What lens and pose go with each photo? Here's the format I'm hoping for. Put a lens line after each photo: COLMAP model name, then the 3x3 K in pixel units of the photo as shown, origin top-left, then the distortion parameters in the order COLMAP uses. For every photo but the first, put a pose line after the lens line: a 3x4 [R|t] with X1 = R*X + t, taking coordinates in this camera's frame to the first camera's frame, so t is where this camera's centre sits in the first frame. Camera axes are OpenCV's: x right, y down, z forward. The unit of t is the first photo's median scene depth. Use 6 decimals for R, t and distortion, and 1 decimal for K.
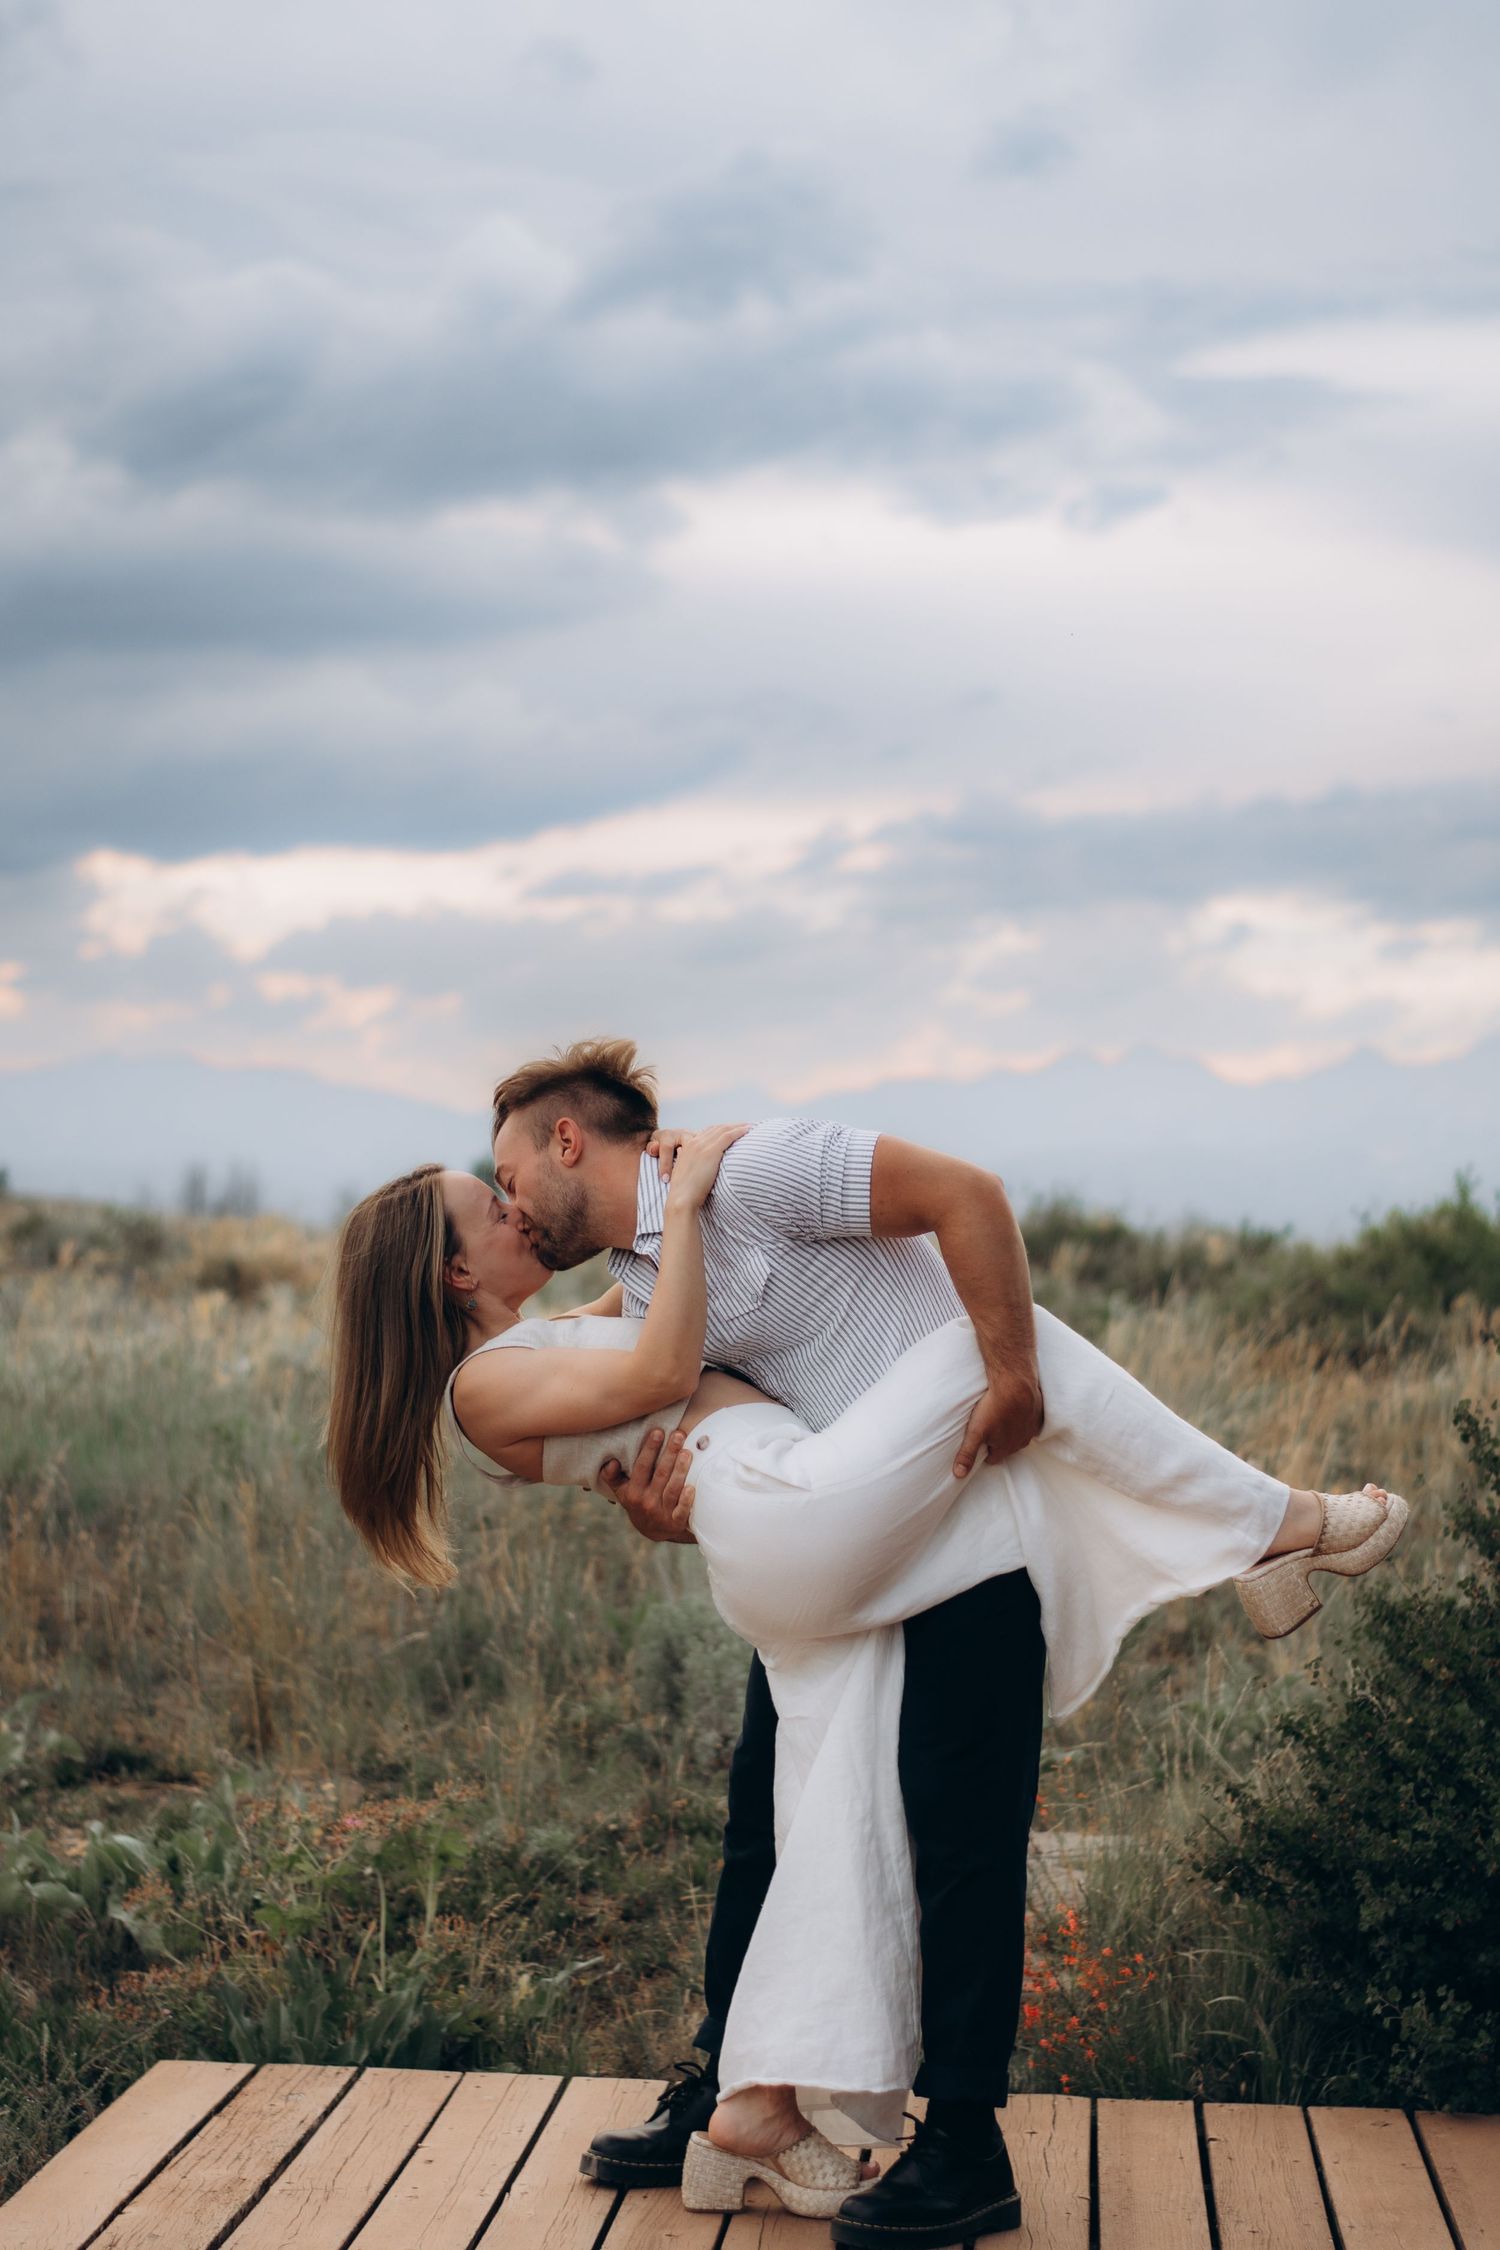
lens RADIAL K [[4911.0, 0, 750.0], [0, 4911.0, 1125.0], [0, 0, 1]] dist [0.218997, -0.635461]
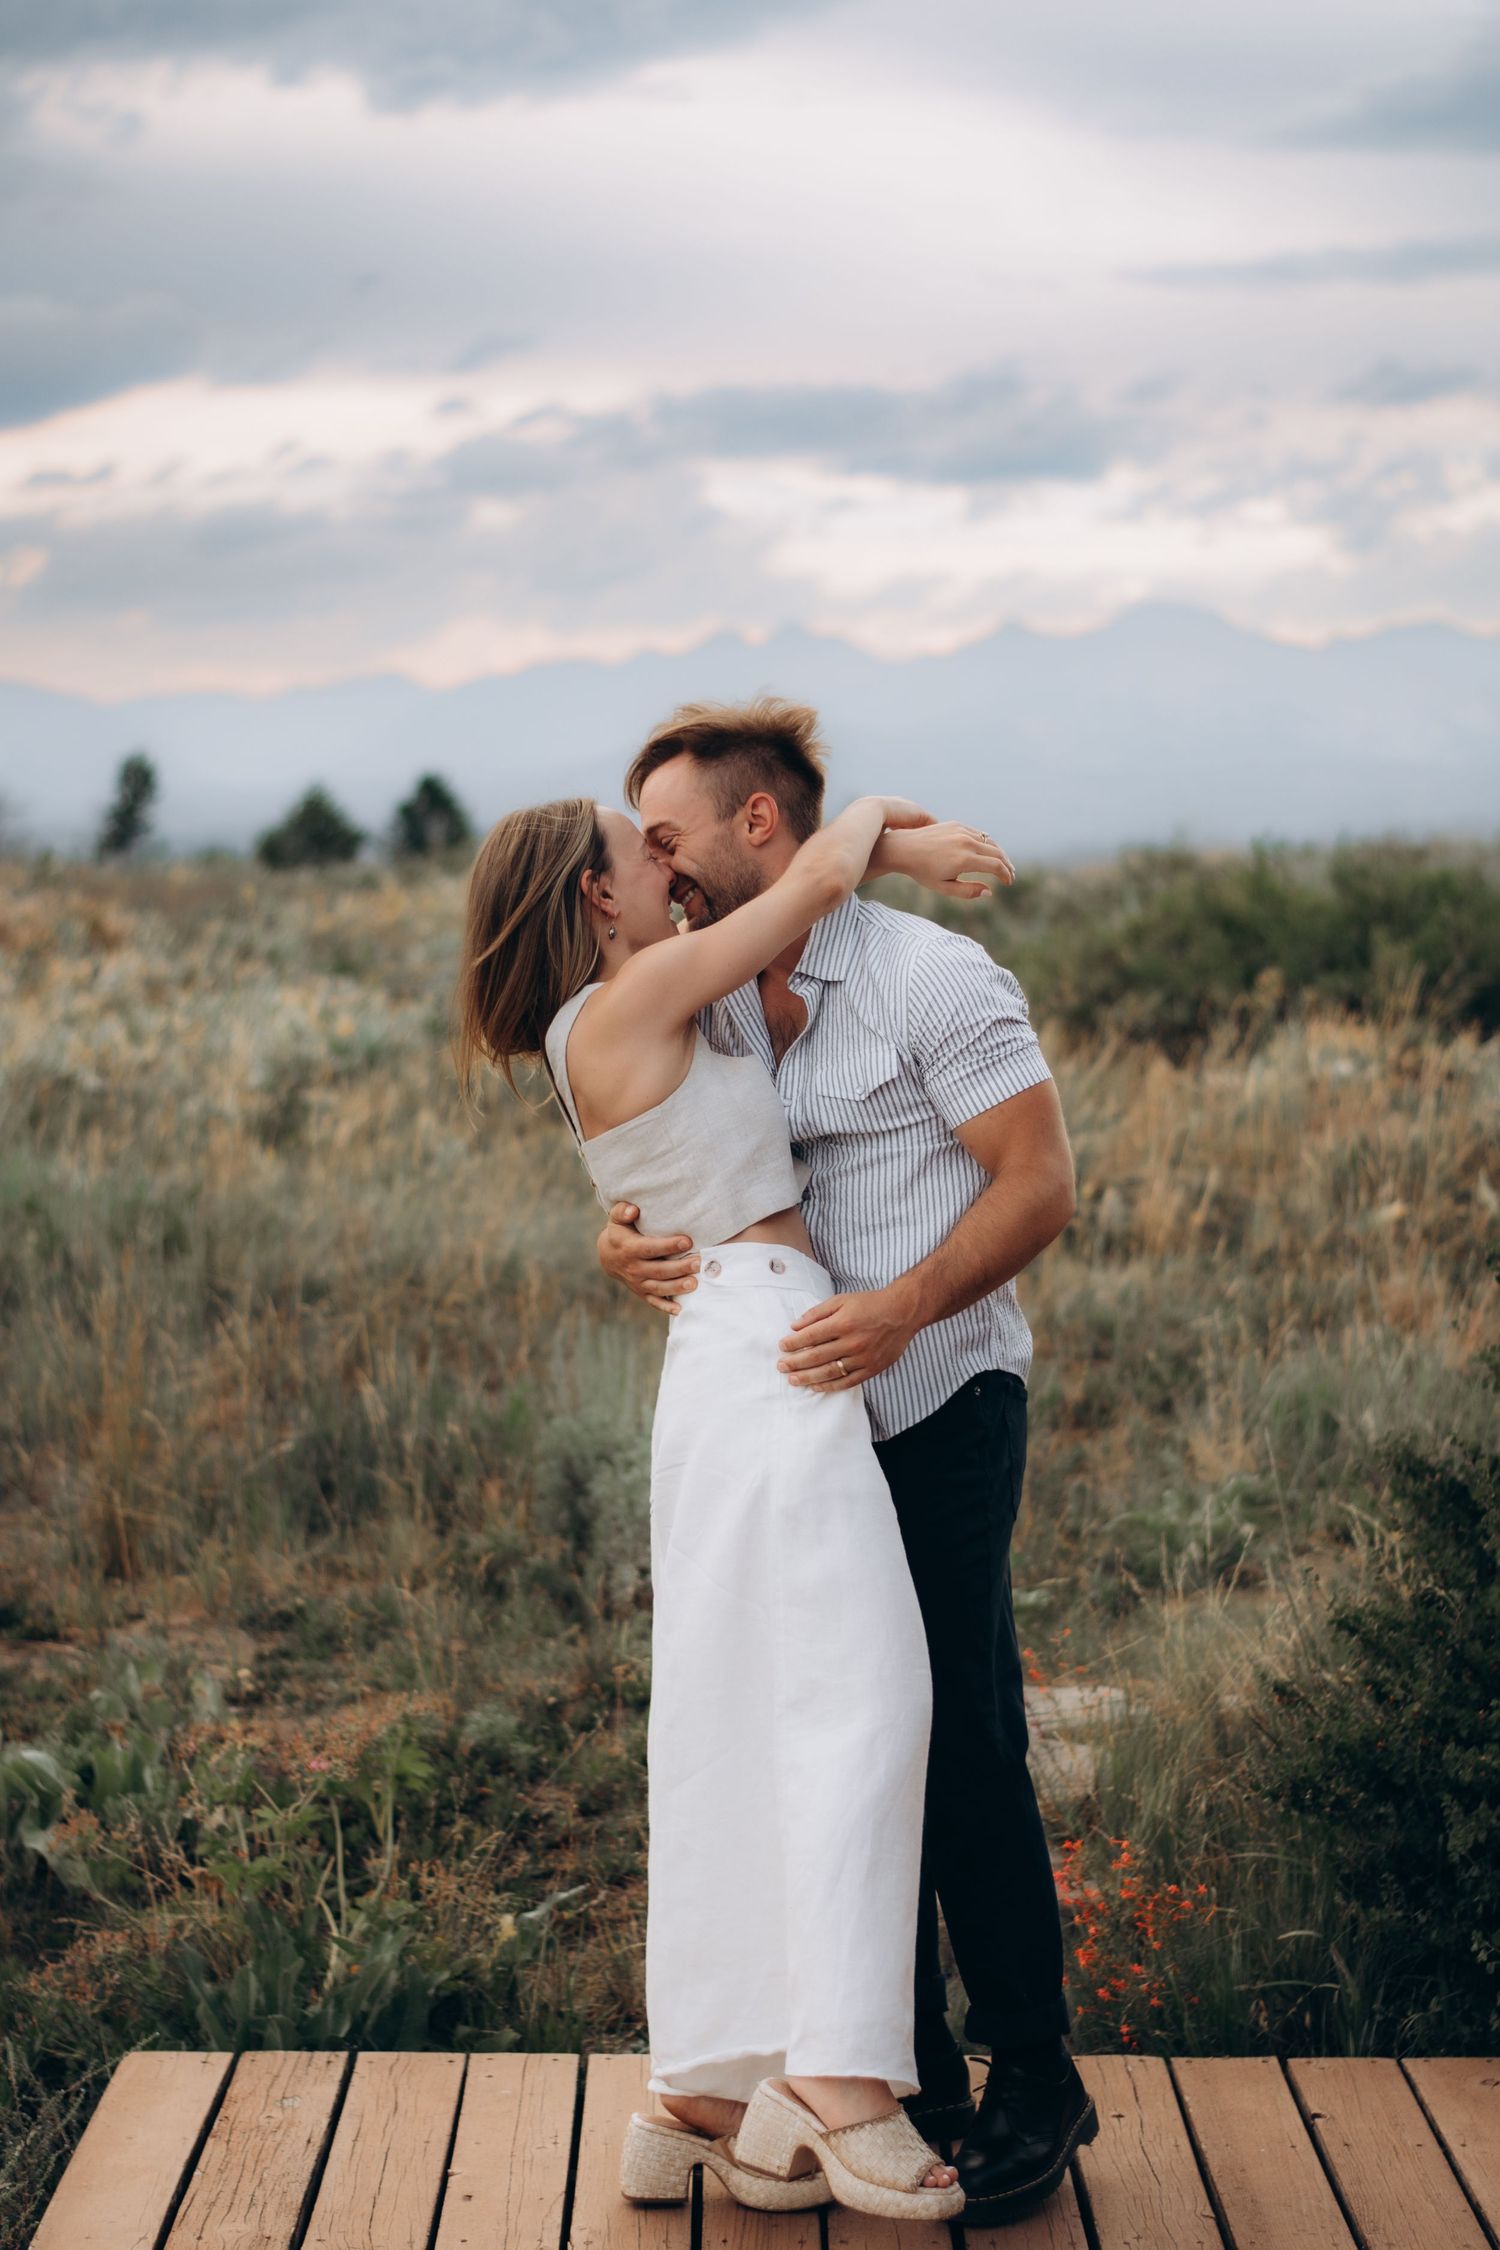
lens RADIAL K [[4911.0, 0, 750.0], [0, 4911.0, 1125.0], [0, 0, 1]] dist [0.218997, -0.635461]
pose [[0.997165, -0.028714, 0.069552, -0.058363], [0.022695, 0.996051, 0.085833, -0.047971], [-0.071742, -0.084011, 0.993879, 0.105132]]
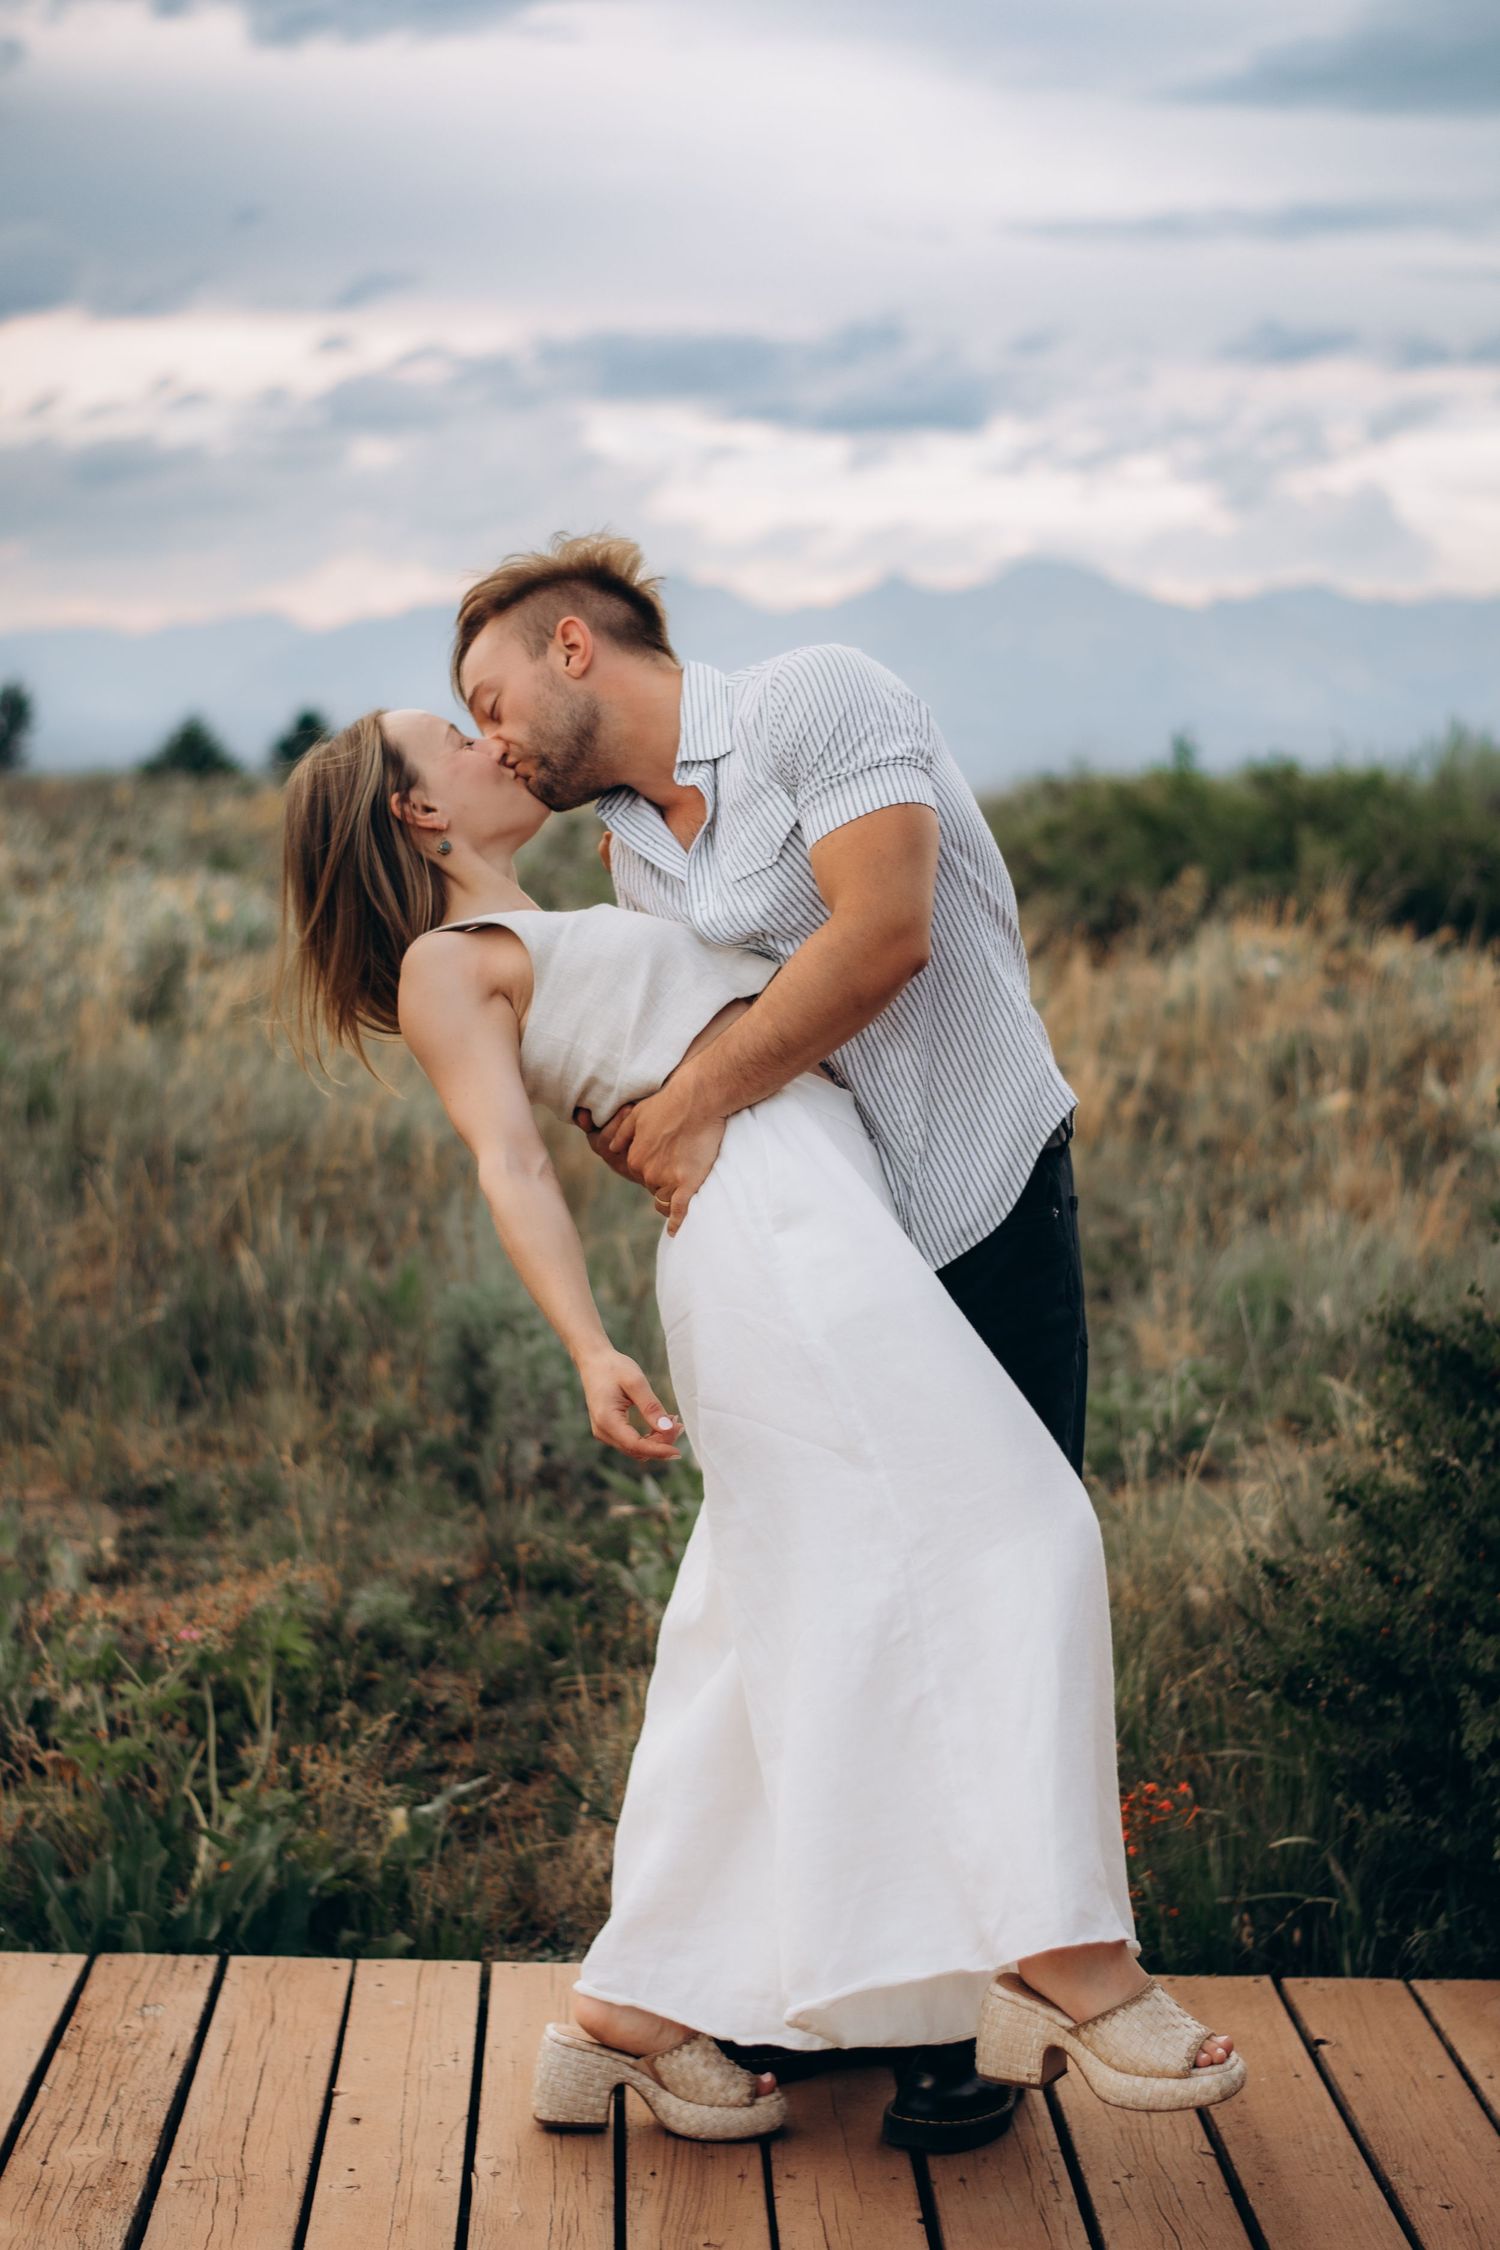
lens RADIAL K [[4911.0, 0, 750.0], [0, 4911.0, 1125.0], [0, 0, 1]] dist [0.218997, -0.635461]
pose [[0.995400, -0.010455, 0.095233, -0.062414], [0.001202, 0.995312, 0.096707, -0.016623], [-0.095797, -0.096147, 0.990746, 0.200682]]
